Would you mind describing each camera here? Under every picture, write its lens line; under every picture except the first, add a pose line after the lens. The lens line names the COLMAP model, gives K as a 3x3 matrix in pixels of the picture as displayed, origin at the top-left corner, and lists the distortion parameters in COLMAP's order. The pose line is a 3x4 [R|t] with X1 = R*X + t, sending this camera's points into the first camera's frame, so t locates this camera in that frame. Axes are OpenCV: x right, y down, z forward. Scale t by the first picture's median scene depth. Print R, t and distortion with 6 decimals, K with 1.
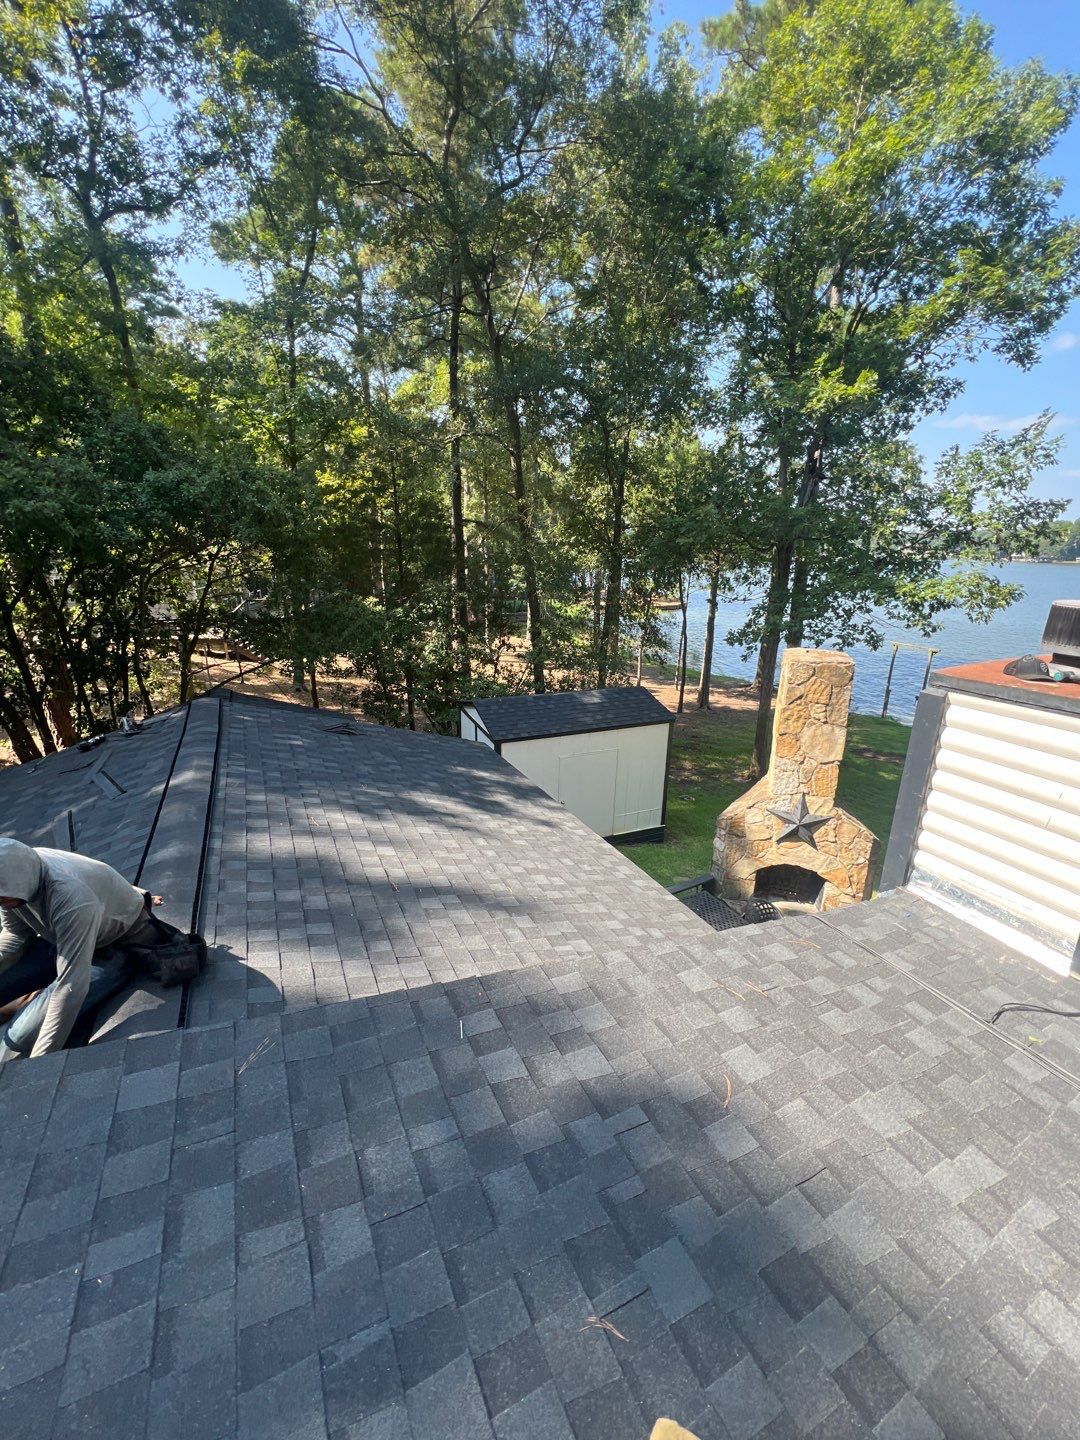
lens RADIAL K [[578.7, 0, 542.8], [0, 578.7, 714.1], [0, 0, 1]] dist [-0.001414, 0.000869]
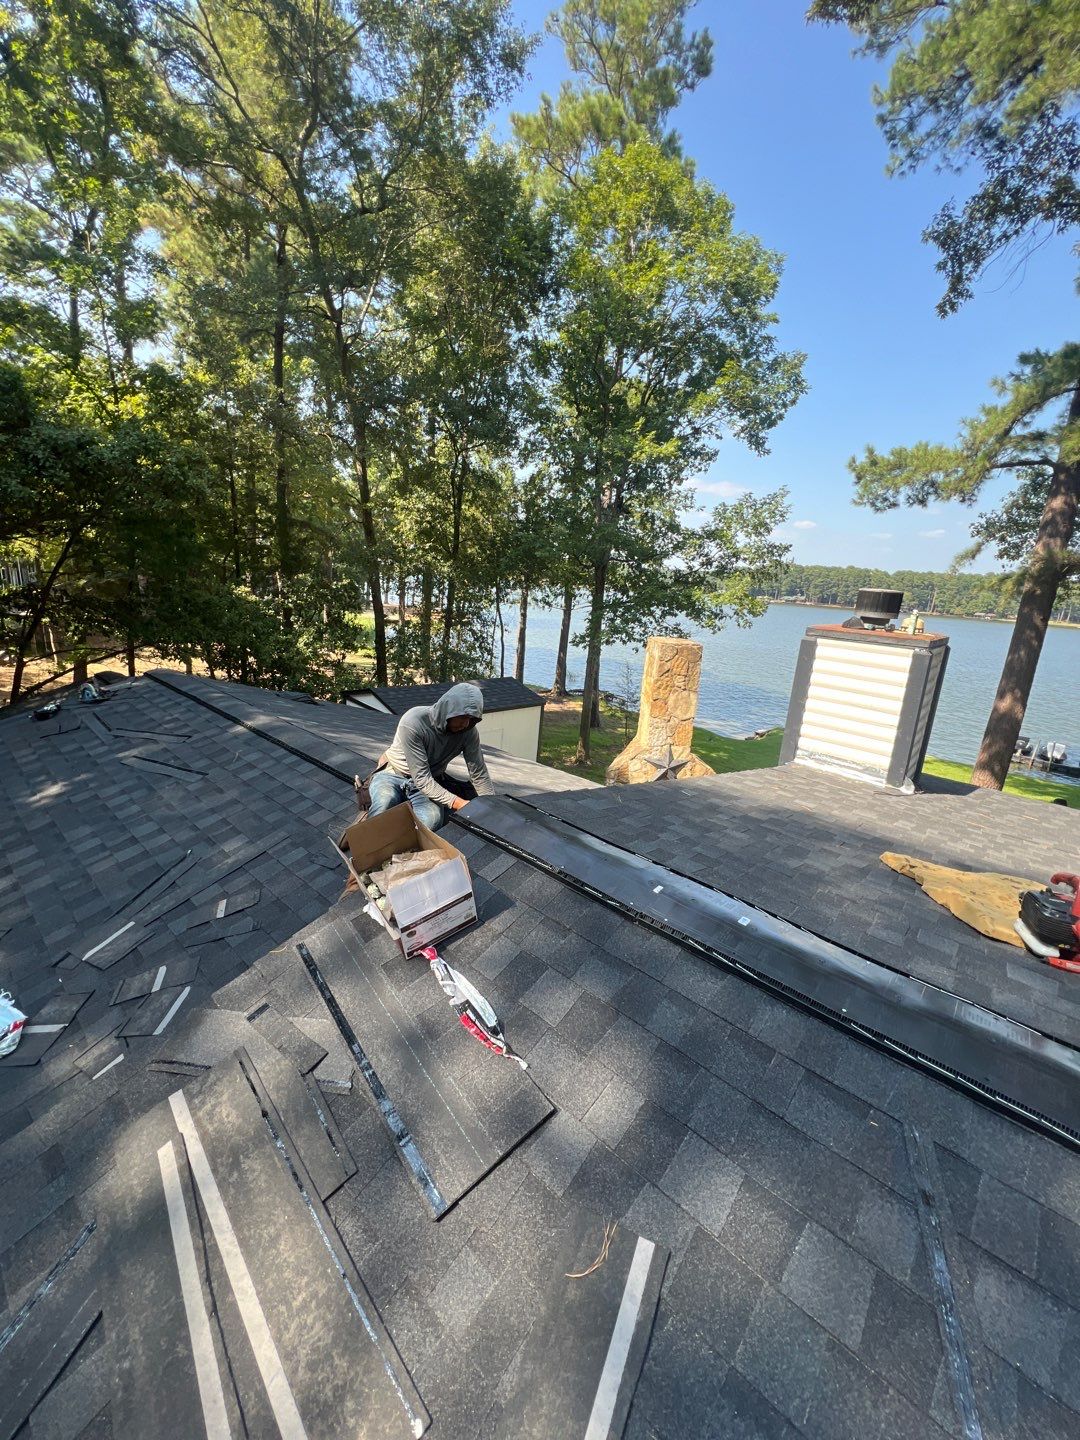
lens RADIAL K [[578.7, 0, 543.1], [0, 578.7, 715.7], [0, 0, 1]] dist [-0.001414, 0.000869]
pose [[0.924535, -0.029149, 0.379981, -0.298124], [0.040888, 0.998902, -0.022858, 0.082731], [-0.378898, 0.036669, 0.924712, -0.114896]]
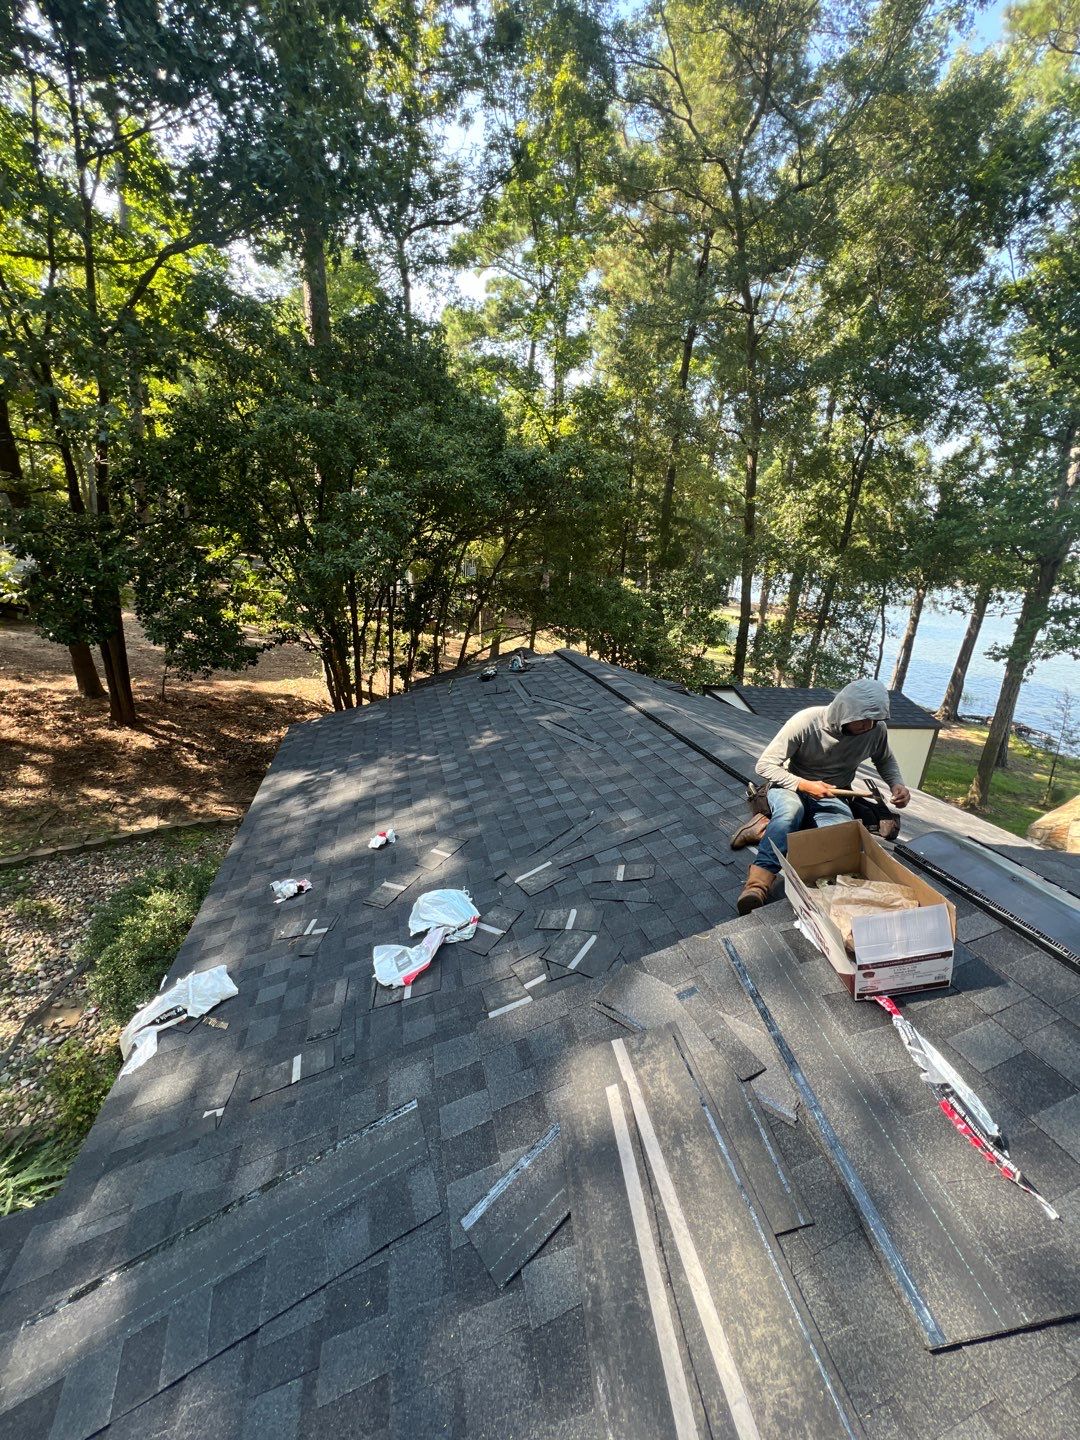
lens RADIAL K [[578.7, 0, 541.9], [0, 578.7, 715.3], [0, 0, 1]] dist [-0.001414, 0.000869]
pose [[0.977711, 0.115937, -0.175043, -0.344597], [-0.117044, 0.993119, 0.004017, 0.085558], [0.174304, 0.016560, 0.984553, -0.096952]]
